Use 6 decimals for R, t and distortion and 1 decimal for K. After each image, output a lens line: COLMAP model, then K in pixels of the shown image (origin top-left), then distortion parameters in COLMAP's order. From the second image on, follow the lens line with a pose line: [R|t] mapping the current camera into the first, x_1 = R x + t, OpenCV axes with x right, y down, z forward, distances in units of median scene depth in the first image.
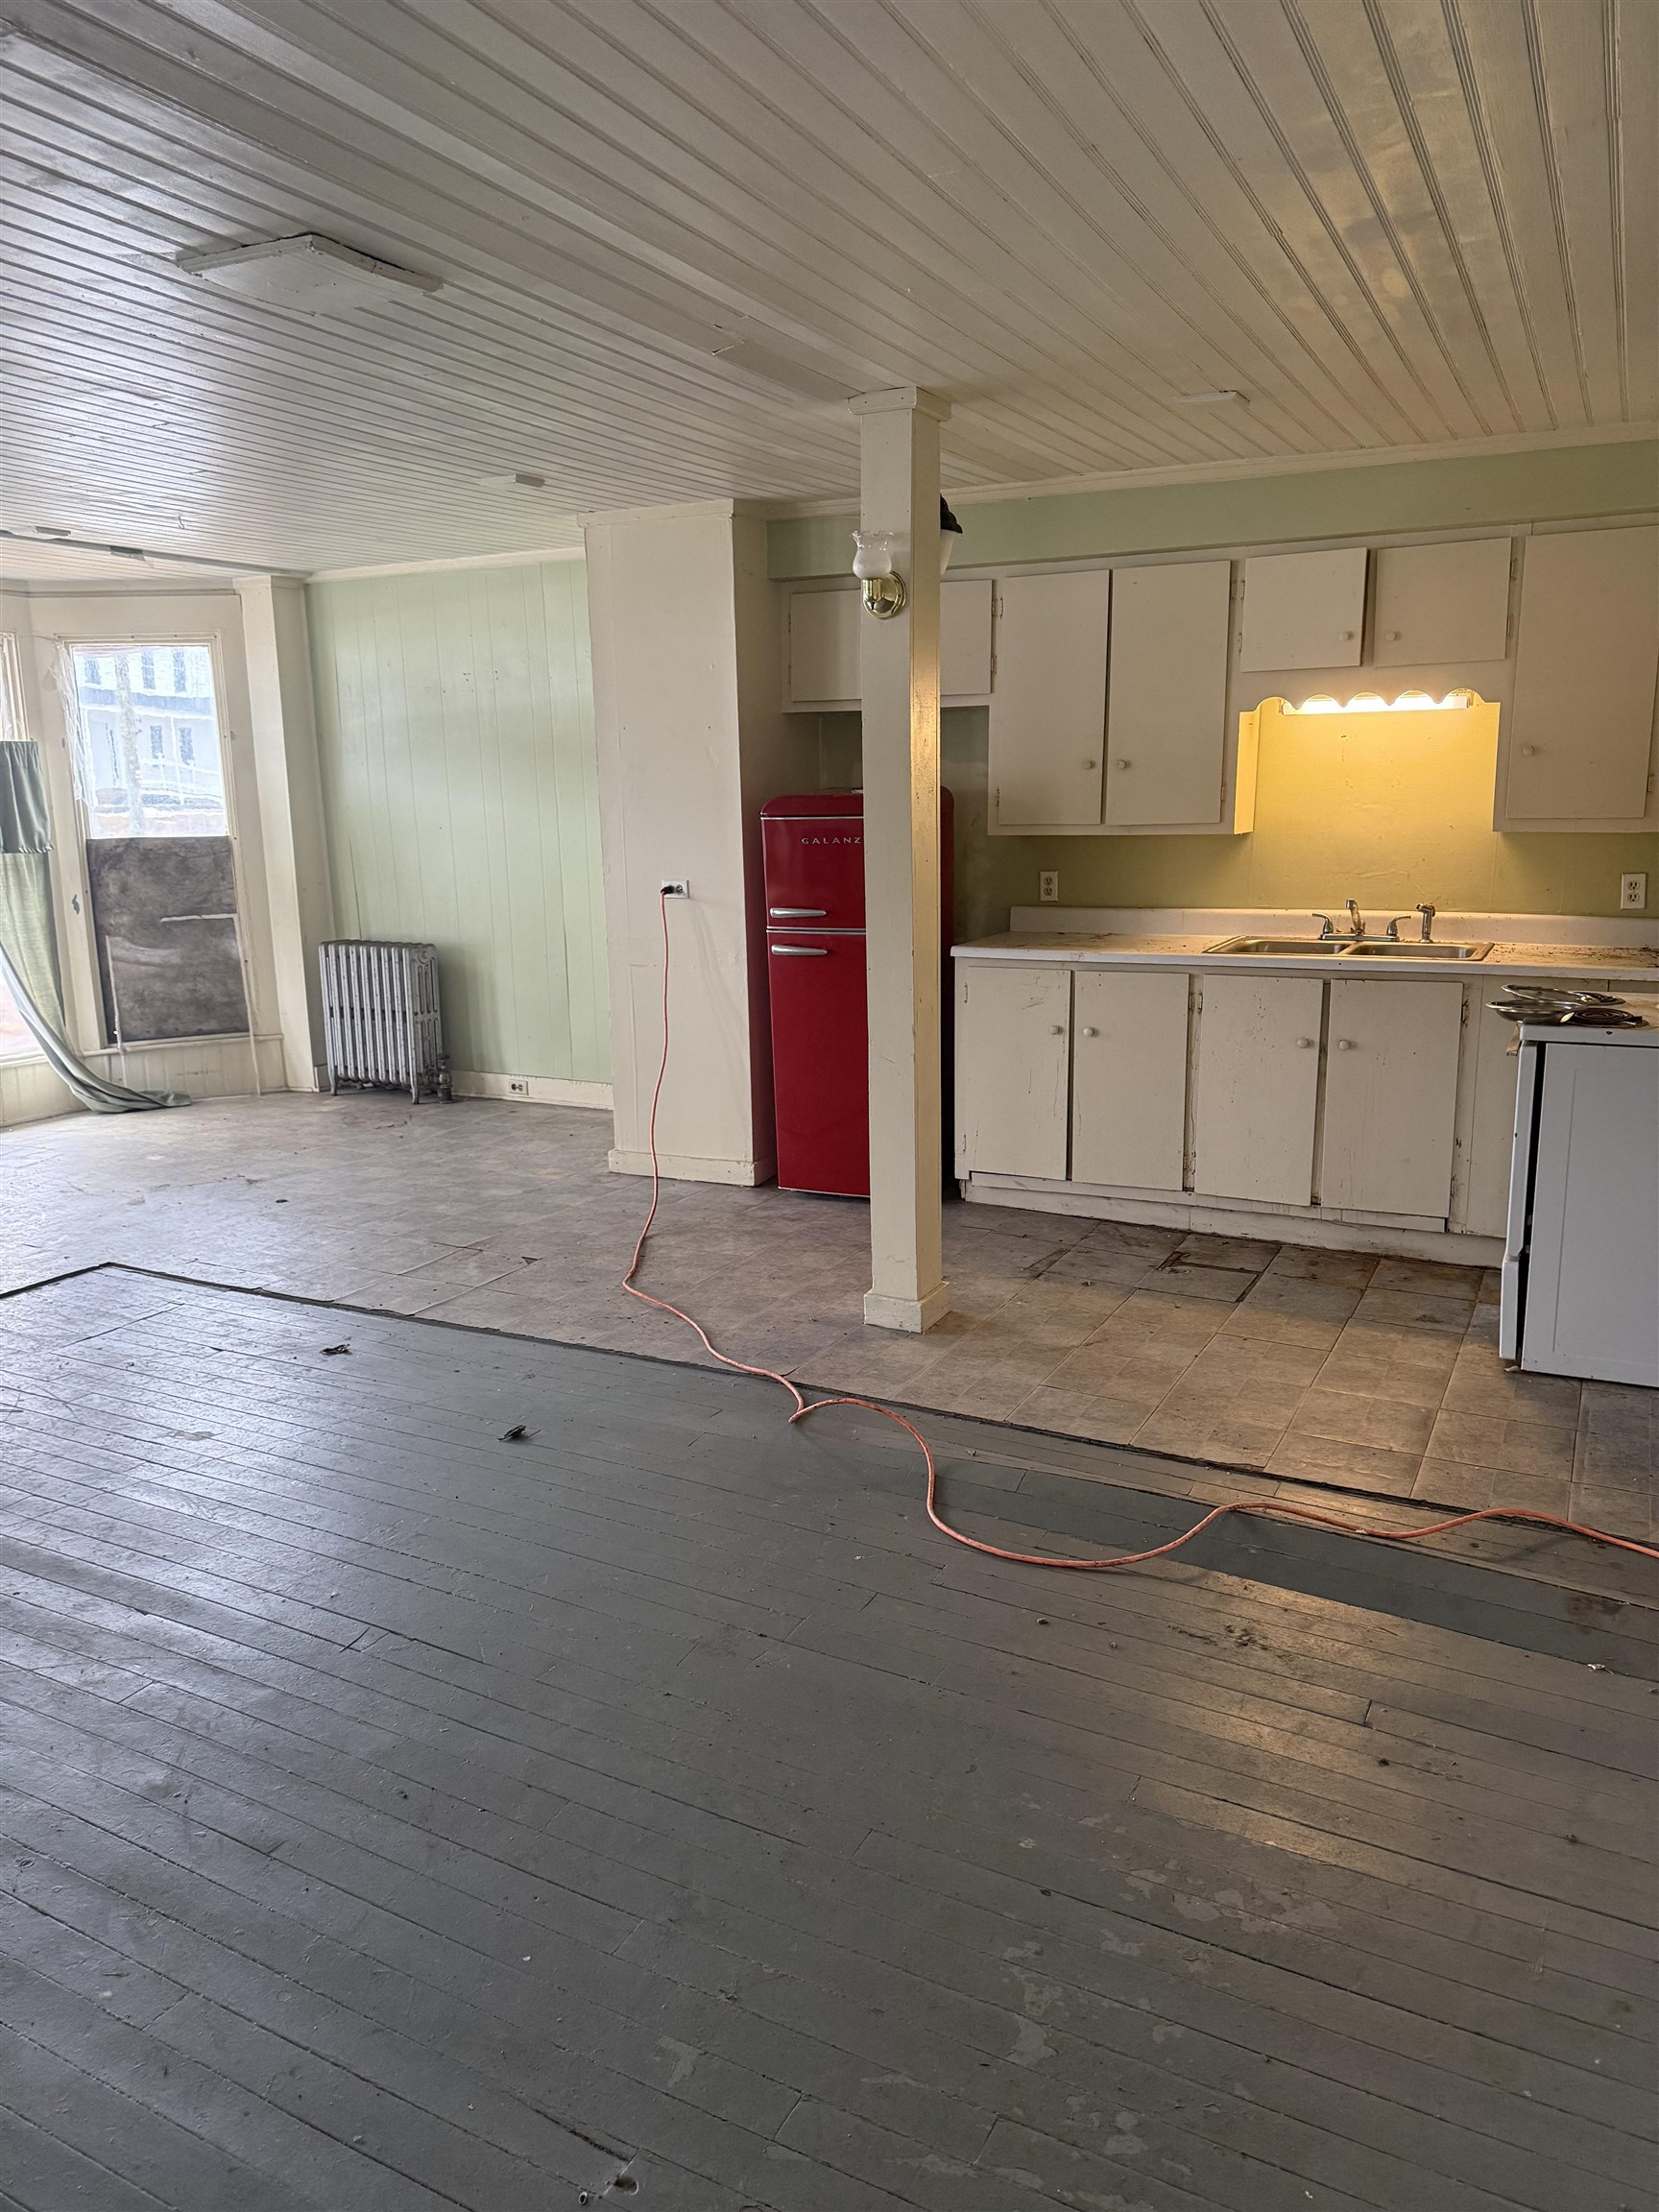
lens RADIAL K [[1556.9, 0, 829.5], [0, 1556.9, 1106.0], [0, 0, 1]] dist [0.099041, -0.070735]
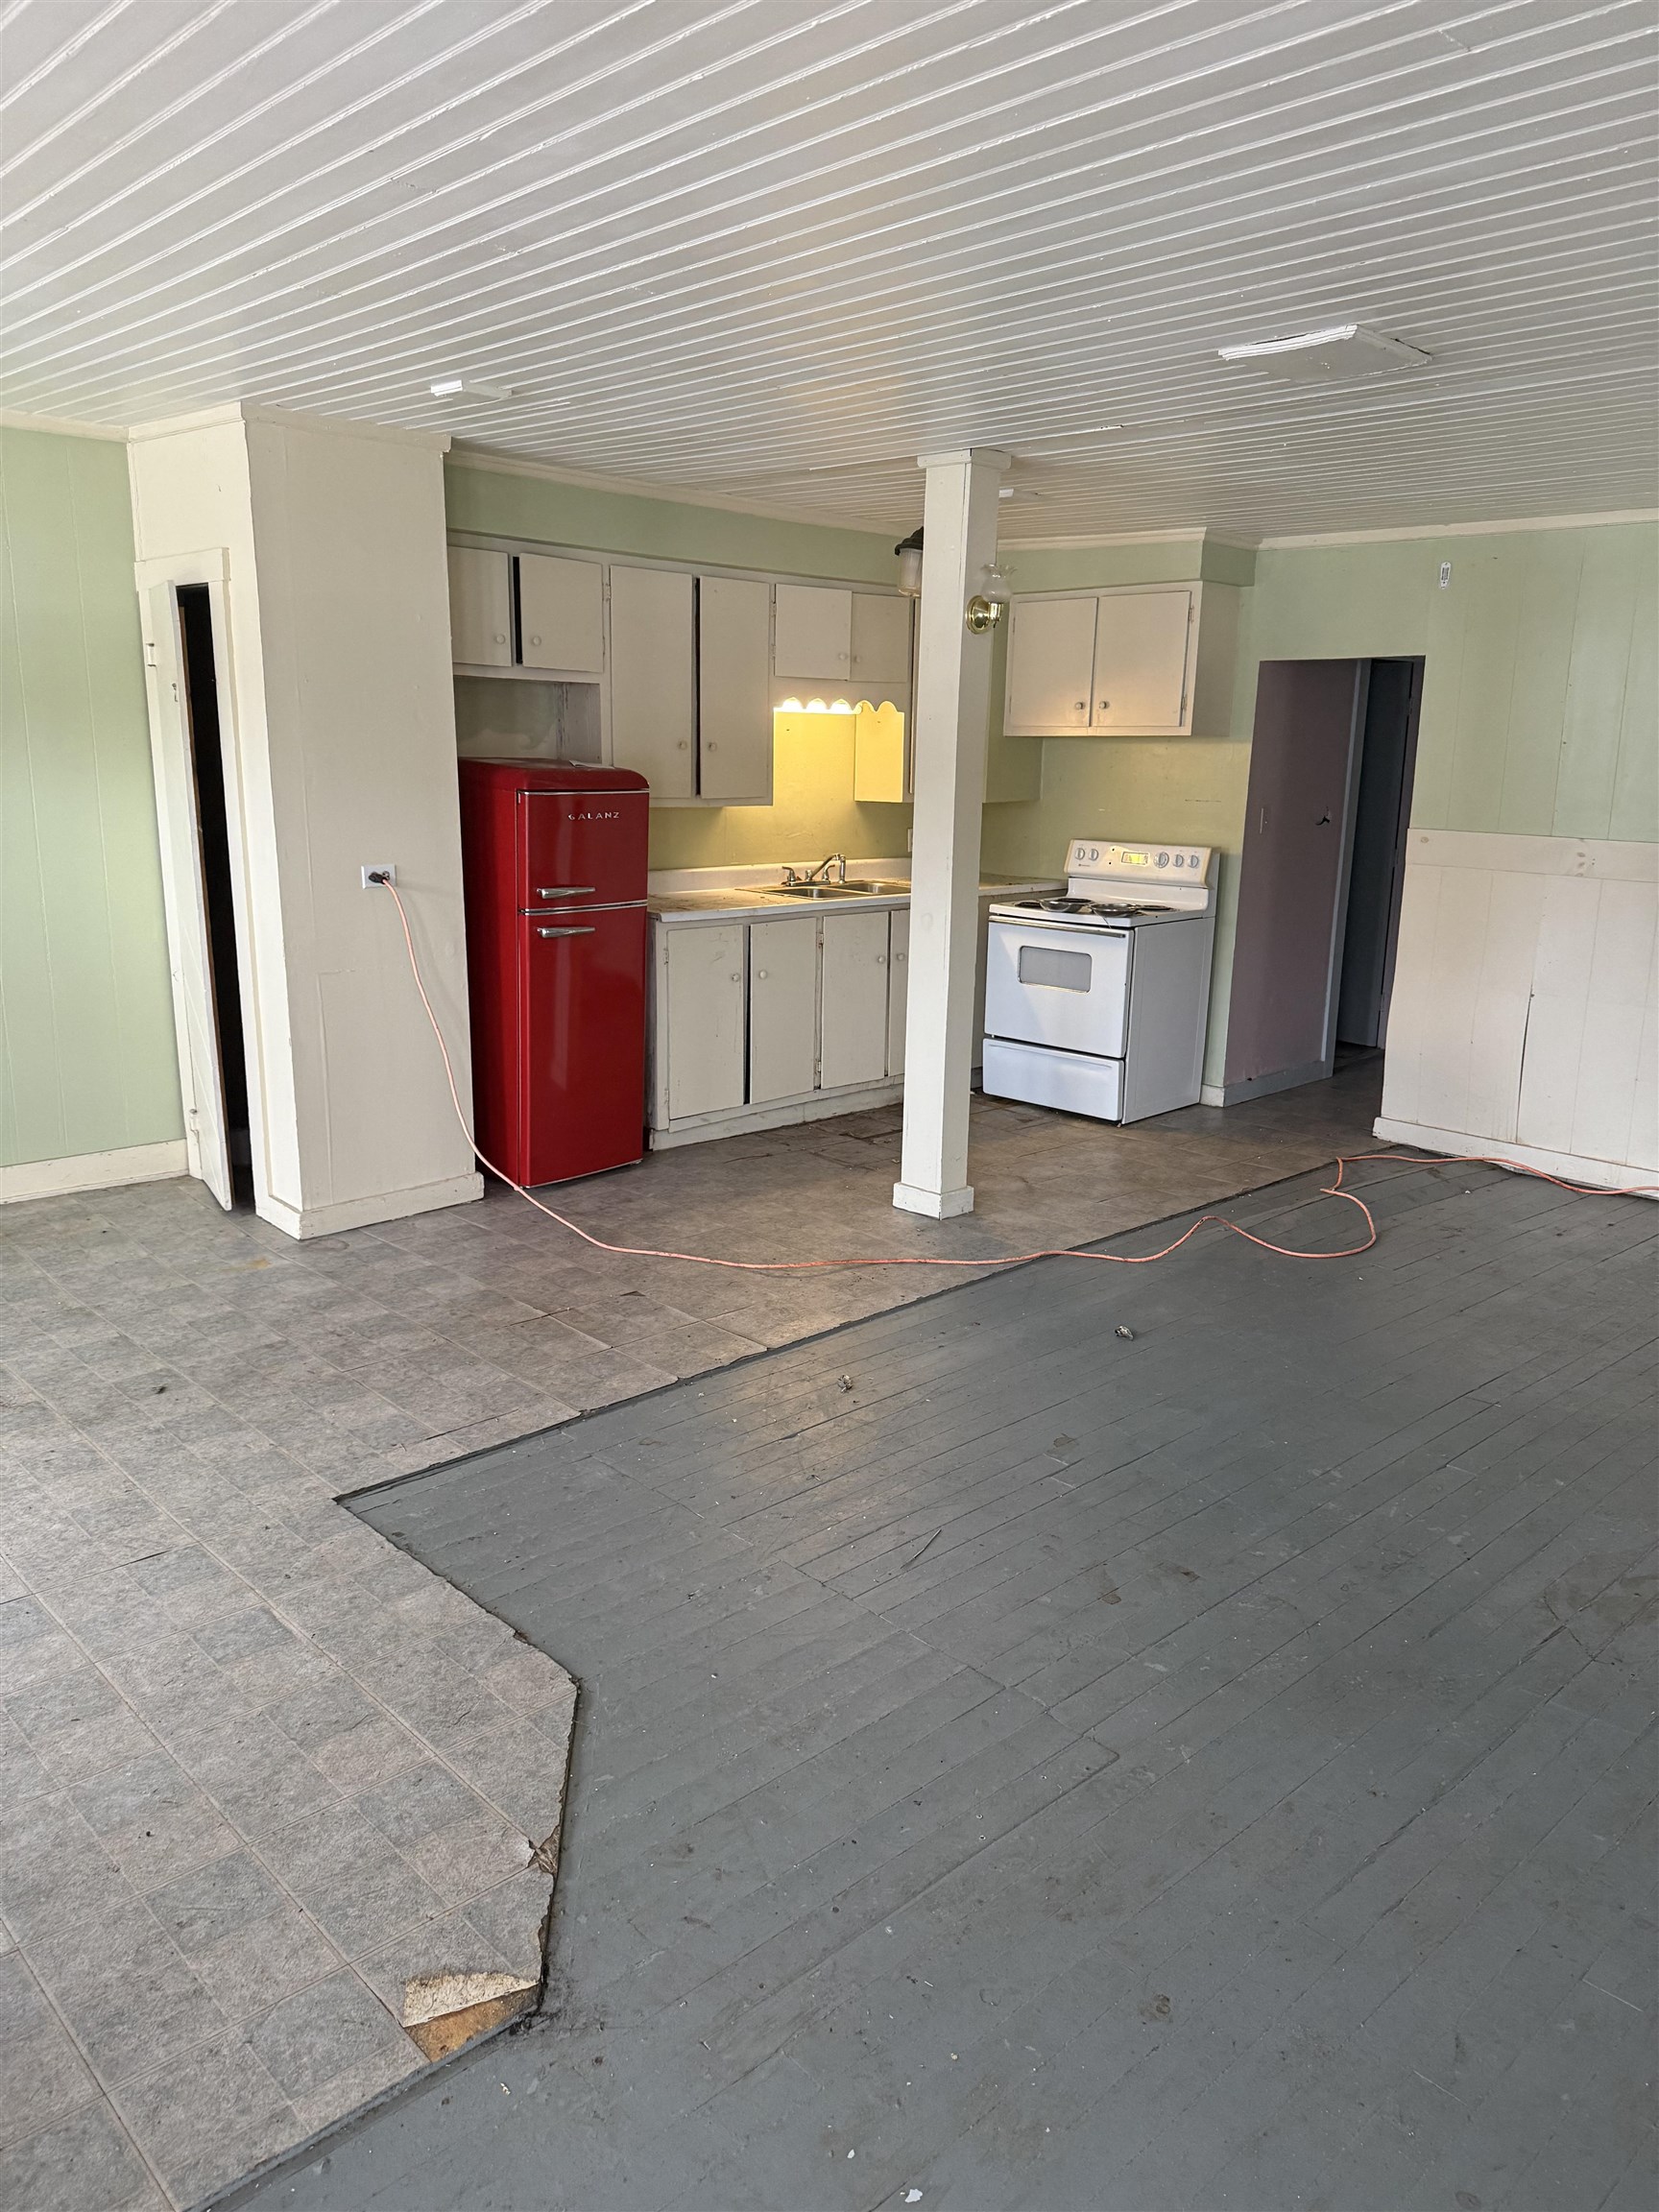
lens RADIAL K [[1547.9, 0, 829.5], [0, 1547.9, 1106.0], [0, 0, 1]] dist [0.144263, -0.211531]
pose [[0.319068, -0.195258, 0.927399, -0.916665], [0.166798, 0.974841, 0.147861, -0.114177], [-0.932938, 0.107511, 0.343610, 0.552929]]
